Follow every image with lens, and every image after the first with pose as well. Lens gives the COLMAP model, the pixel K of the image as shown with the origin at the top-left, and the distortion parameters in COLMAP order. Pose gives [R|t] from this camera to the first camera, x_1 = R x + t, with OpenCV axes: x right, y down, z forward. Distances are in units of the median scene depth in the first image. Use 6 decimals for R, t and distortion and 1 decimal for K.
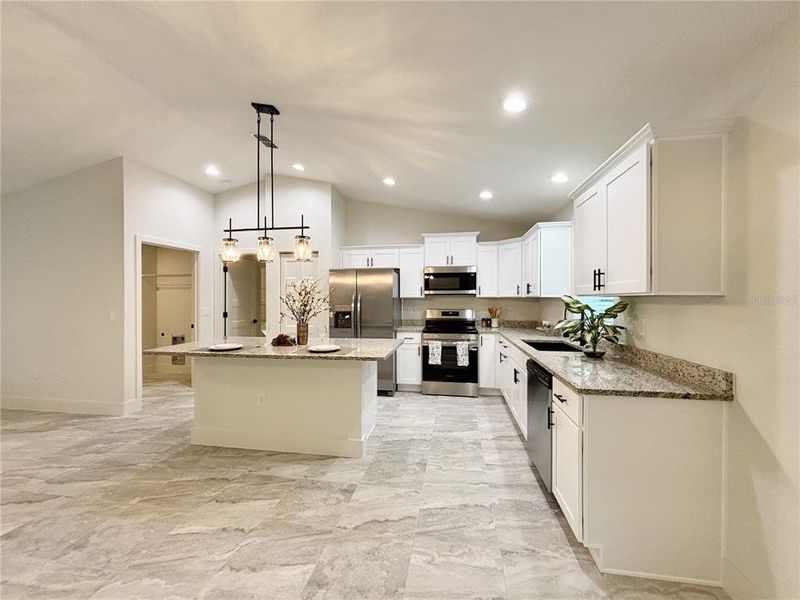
lens RADIAL K [[331.9, 0, 397.0], [0, 331.9, 300.9], [0, 0, 1]] dist [0.001064, 0.000241]
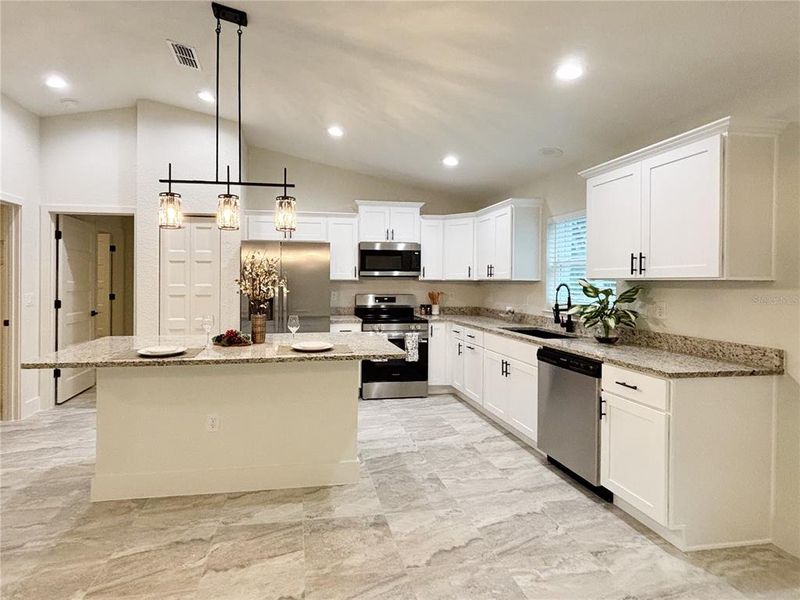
lens RADIAL K [[419.6, 0, 357.7], [0, 419.6, 285.1], [0, 0, 1]] dist [0.000505, -0.000375]
pose [[0.949797, 0.002164, 0.312859, -0.266202], [-0.003225, 0.999991, 0.002876, -0.000195], [-0.312850, -0.003740, 0.949795, 0.035251]]
